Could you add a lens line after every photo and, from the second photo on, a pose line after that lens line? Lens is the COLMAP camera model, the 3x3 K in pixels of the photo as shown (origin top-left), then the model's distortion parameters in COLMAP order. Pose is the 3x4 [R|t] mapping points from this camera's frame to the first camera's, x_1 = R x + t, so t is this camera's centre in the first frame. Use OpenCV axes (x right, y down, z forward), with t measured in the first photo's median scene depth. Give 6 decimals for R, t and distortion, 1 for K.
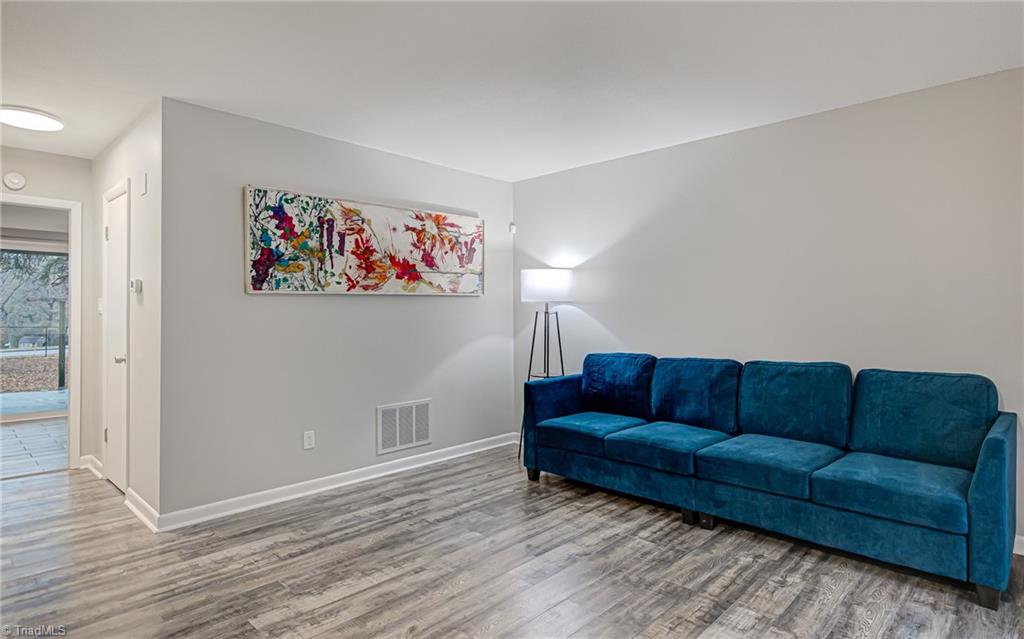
lens RADIAL K [[554.4, 0, 511.9], [0, 554.4, 311.5], [0, 0, 1]] dist [0.002792, -0.001093]
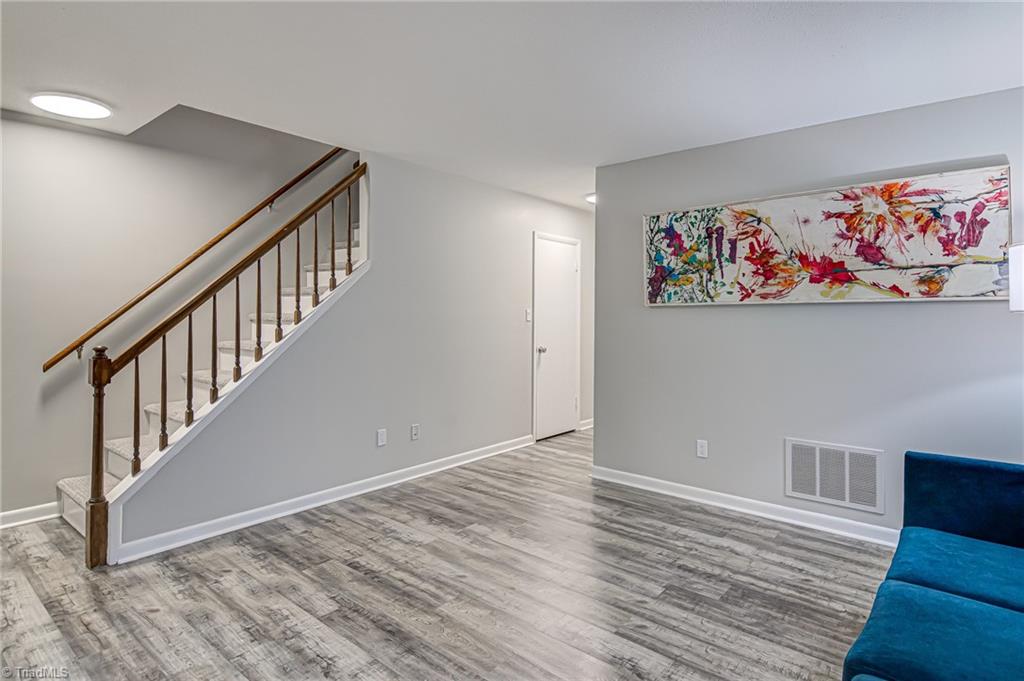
lens RADIAL K [[539.0, 0, 518.7], [0, 539.0, 317.5], [0, 0, 1]] dist [0.005443, -0.000774]
pose [[0.068616, 0.005530, -0.997628, 0.593489], [-0.008866, 0.999949, 0.004933, -0.011123], [0.997604, 0.008506, 0.068662, 0.591896]]
